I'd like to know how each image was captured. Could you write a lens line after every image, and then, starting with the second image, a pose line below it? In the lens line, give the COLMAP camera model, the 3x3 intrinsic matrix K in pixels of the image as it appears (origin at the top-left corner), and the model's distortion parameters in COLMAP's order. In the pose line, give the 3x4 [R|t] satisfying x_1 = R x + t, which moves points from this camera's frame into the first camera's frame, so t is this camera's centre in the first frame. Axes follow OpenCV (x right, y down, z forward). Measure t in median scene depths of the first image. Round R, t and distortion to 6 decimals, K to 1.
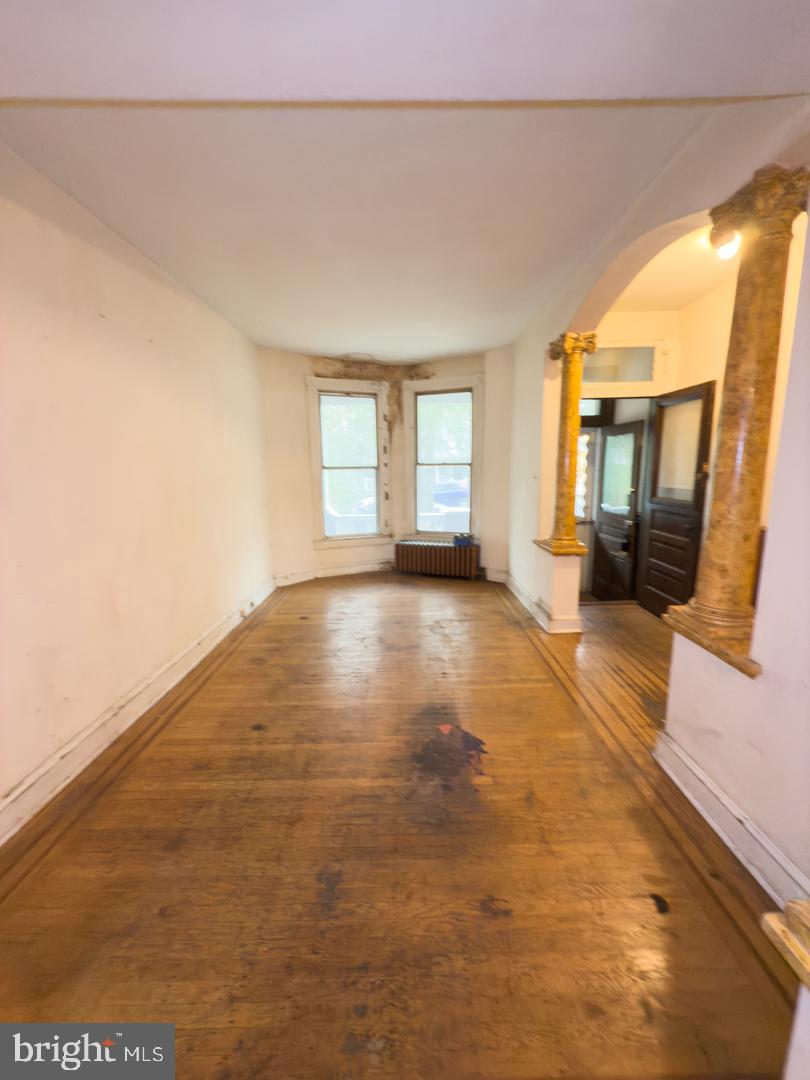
lens RADIAL K [[437.2, 0, 407.7], [0, 437.2, 537.7], [0, 0, 1]] dist [0.001287, -0.000351]
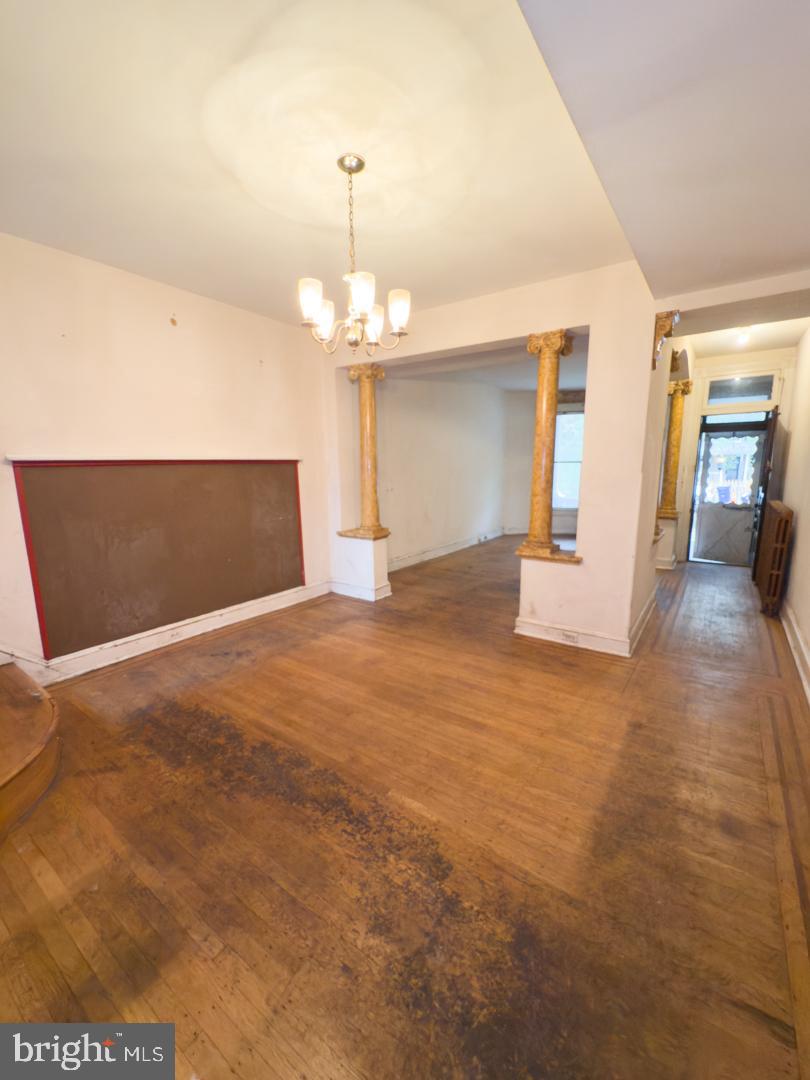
lens RADIAL K [[437.2, 0, 407.3], [0, 437.2, 547.7], [0, 0, 1]] dist [0.001287, -0.000351]
pose [[0.811599, 0.117394, -0.572299, 0.675595], [-0.095694, 0.993085, 0.068002, 0.158267], [0.576324, -0.000424, 0.817221, -1.073721]]
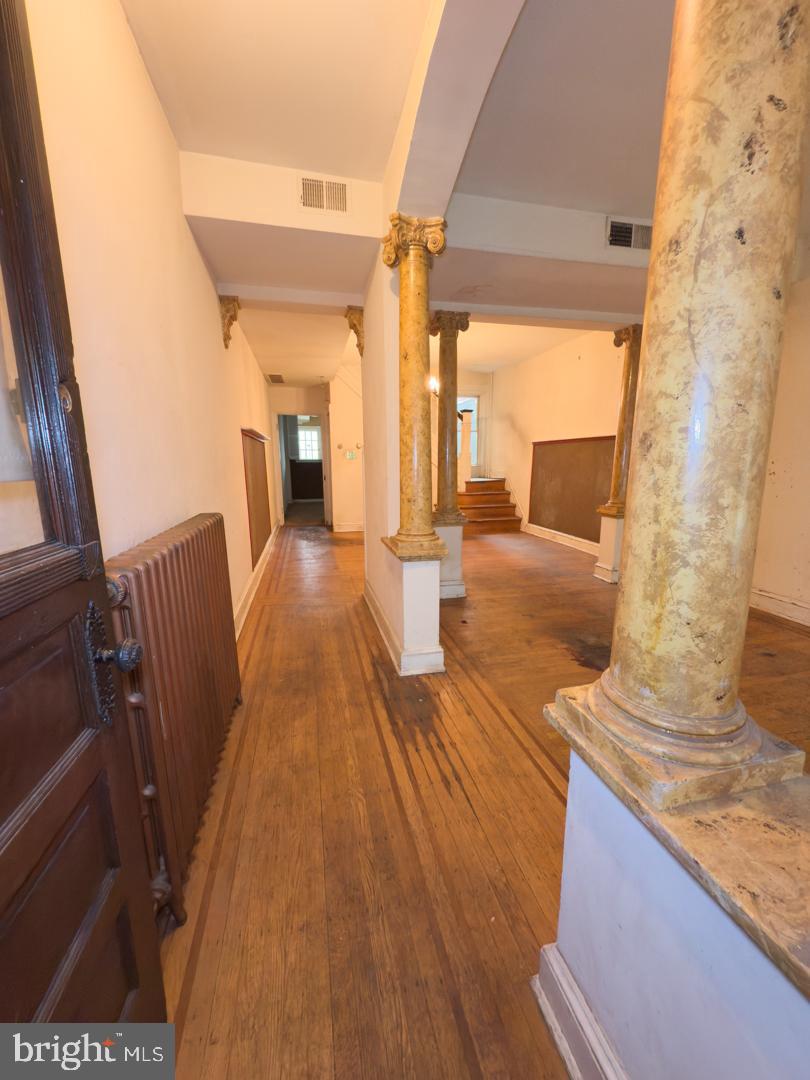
lens RADIAL K [[437.2, 0, 411.3], [0, 437.2, 545.6], [0, 0, 1]] dist [0.001287, -0.000351]
pose [[-0.975240, 0.067047, -0.210739, 0.663854], [-0.010213, 0.938262, 0.345774, -0.181828], [0.220911, 0.339365, -0.914346, 1.477903]]
